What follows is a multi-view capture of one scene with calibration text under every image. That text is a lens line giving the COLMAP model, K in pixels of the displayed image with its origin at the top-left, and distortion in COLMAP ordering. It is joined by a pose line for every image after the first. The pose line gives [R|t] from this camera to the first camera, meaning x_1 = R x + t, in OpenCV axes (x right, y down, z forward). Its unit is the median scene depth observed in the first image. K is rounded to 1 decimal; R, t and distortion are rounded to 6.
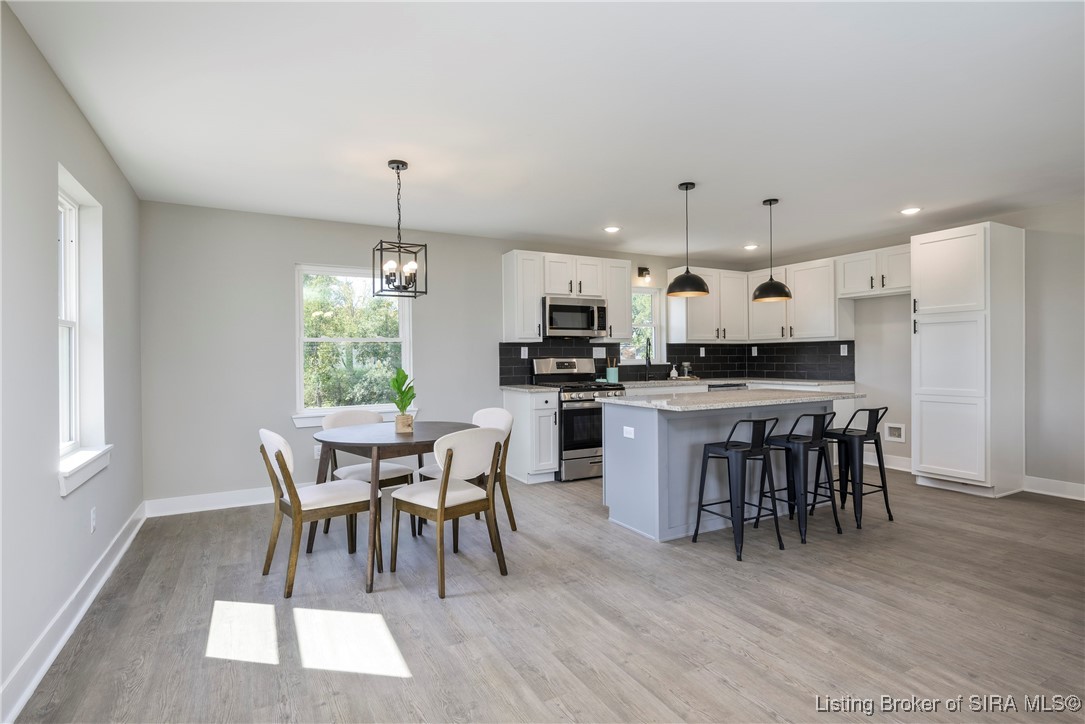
lens RADIAL K [[548.1, 0, 542.5], [0, 548.1, 362.0], [0, 0, 1]] dist [-0.002639, 0.000041]
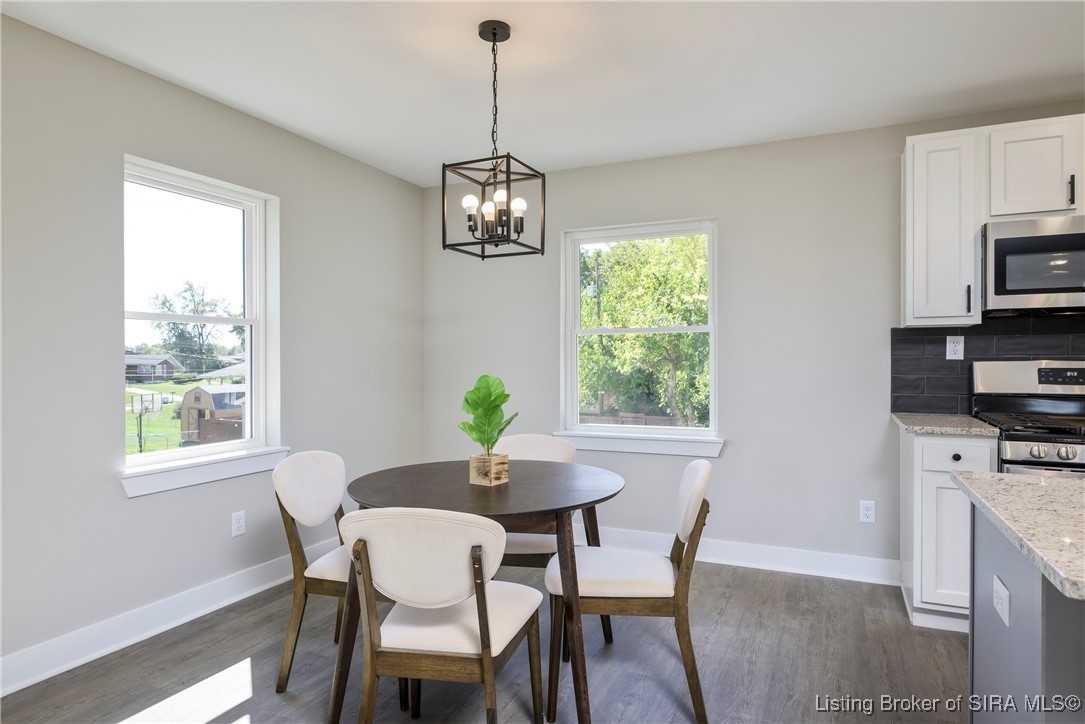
lens RADIAL K [[624.0, 0, 542.5], [0, 624.0, 362.0], [0, 0, 1]] dist [-0.004495, -0.001206]
pose [[0.599567, 0.014295, -0.800197, 0.186802], [-0.009280, 0.999897, 0.010910, -0.006967], [0.800271, 0.000885, 0.599638, 0.379734]]
